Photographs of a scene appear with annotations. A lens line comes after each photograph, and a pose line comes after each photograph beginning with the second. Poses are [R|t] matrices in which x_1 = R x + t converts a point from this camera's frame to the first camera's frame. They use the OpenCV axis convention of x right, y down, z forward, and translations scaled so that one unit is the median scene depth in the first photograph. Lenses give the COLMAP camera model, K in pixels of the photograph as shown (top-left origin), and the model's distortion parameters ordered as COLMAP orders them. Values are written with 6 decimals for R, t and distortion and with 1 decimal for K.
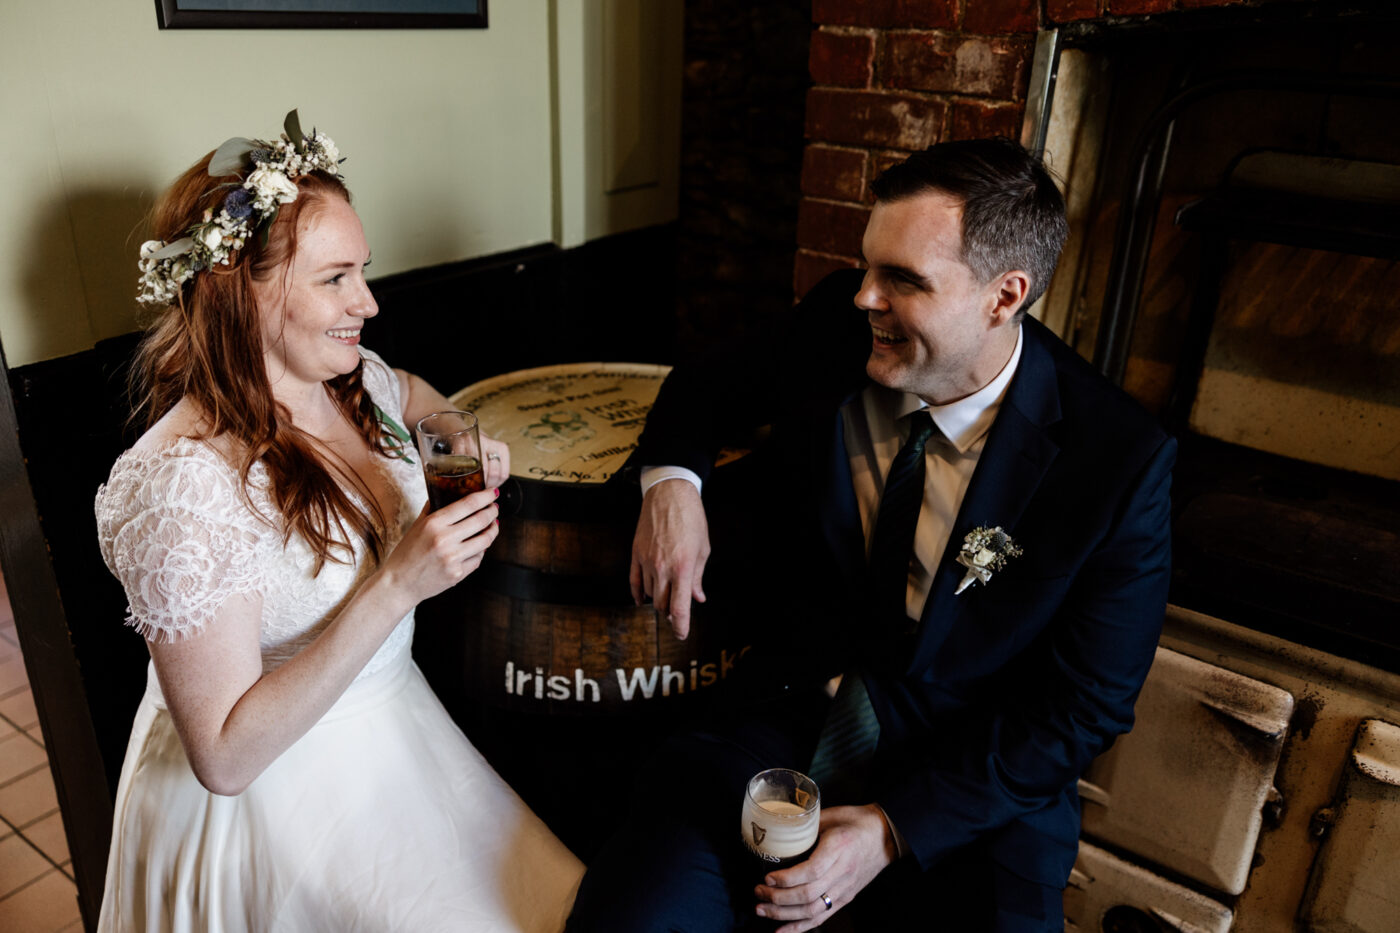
lens RADIAL K [[1086.7, 0, 707.2], [0, 1086.7, 449.4], [0, 0, 1]] dist [0.001163, -0.001140]
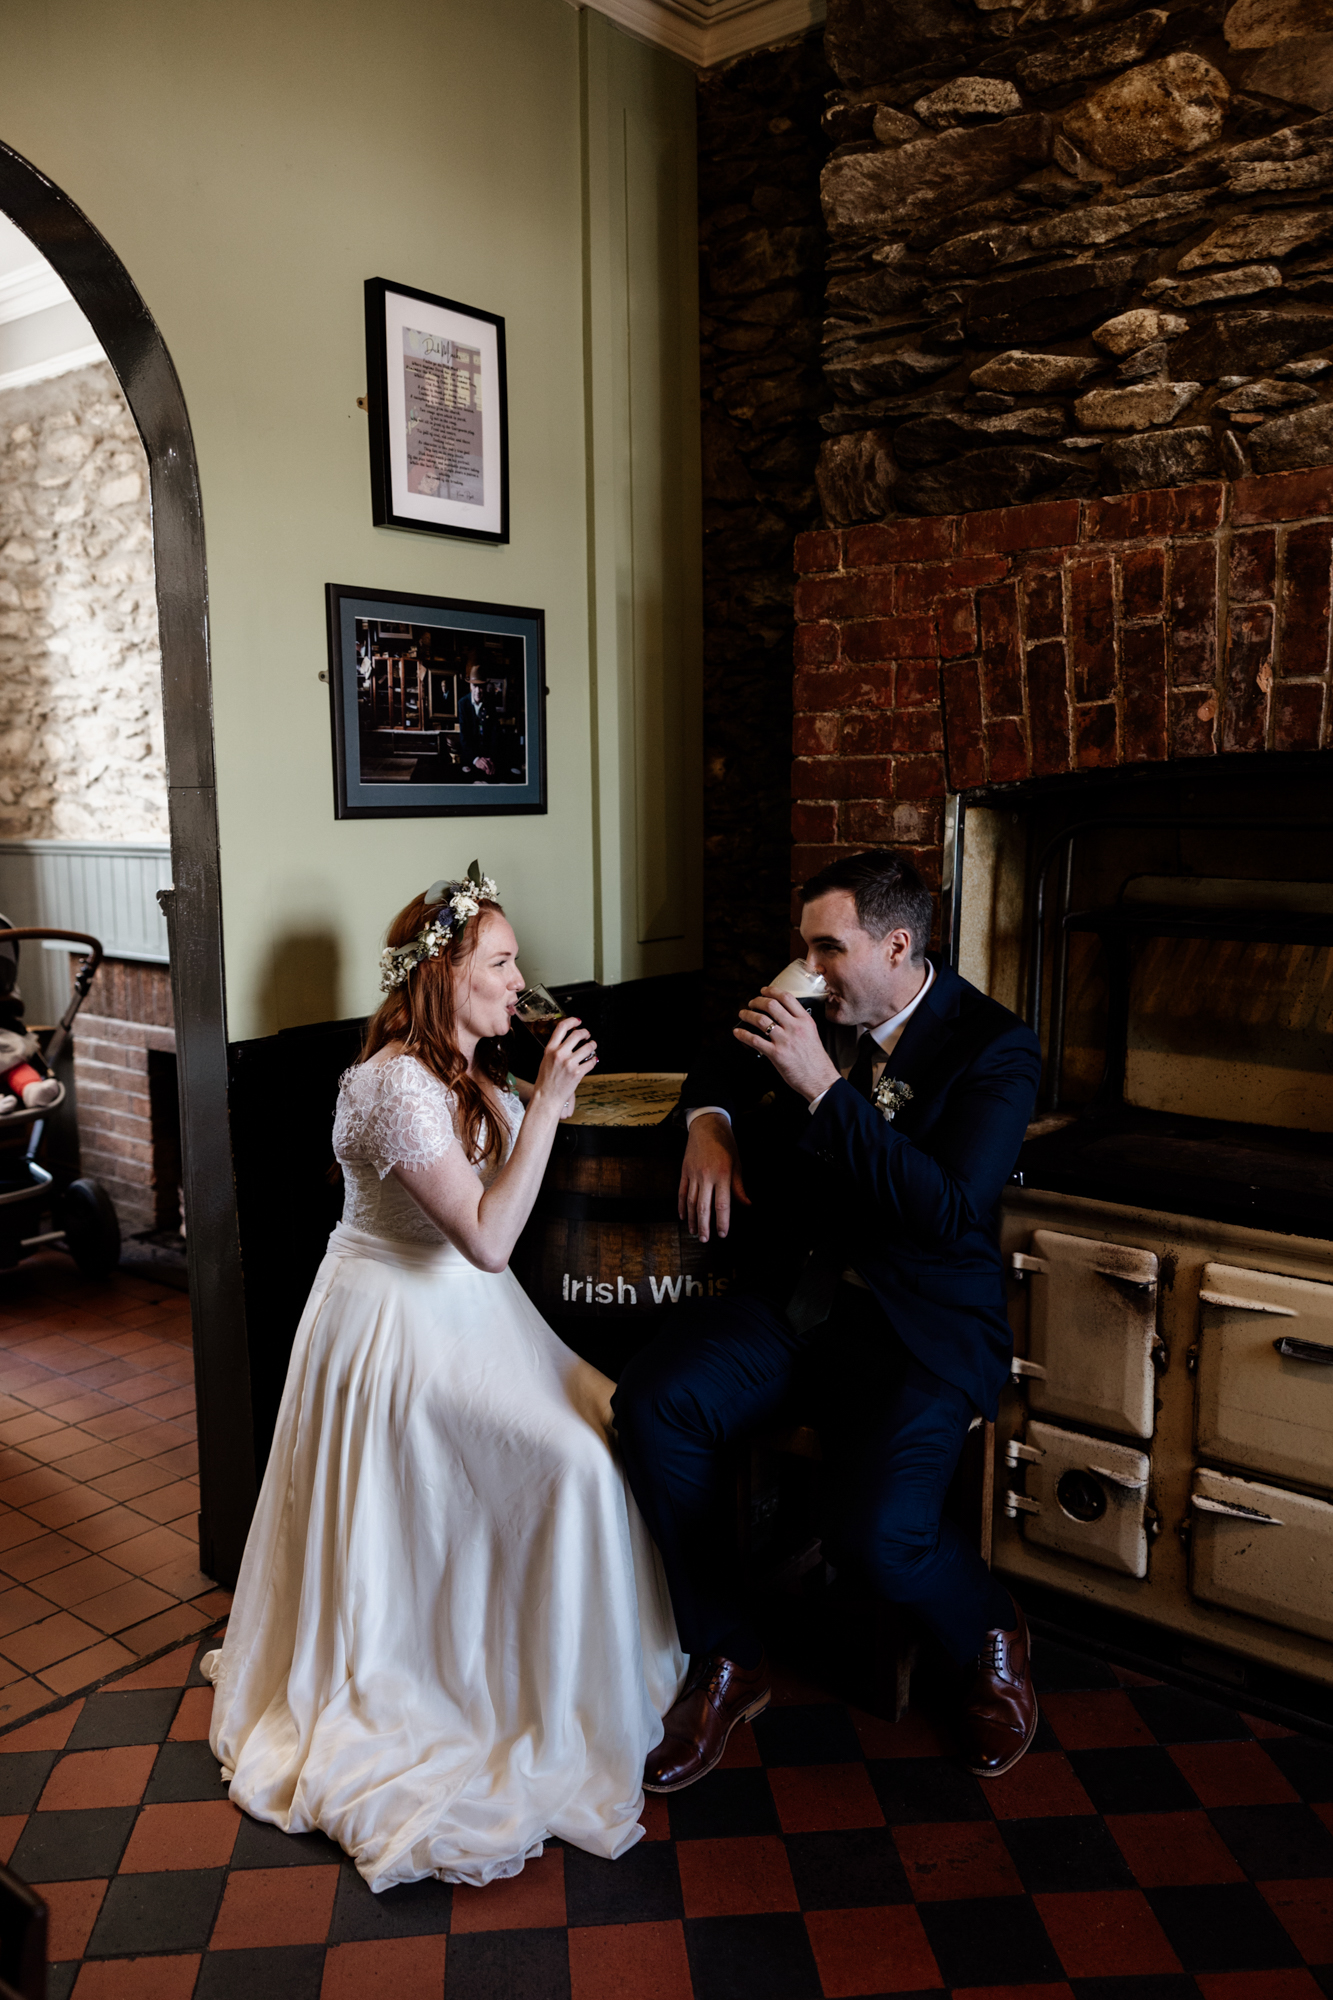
lens RADIAL K [[1552.4, 0, 660.6], [0, 1552.4, 1029.5], [0, 0, 1]] dist [0.001163, -0.001140]
pose [[0.996413, -0.030841, -0.078803, 0.082728], [0.010940, 0.970354, -0.241440, 0.361339], [0.083913, 0.239711, 0.967211, -0.835331]]
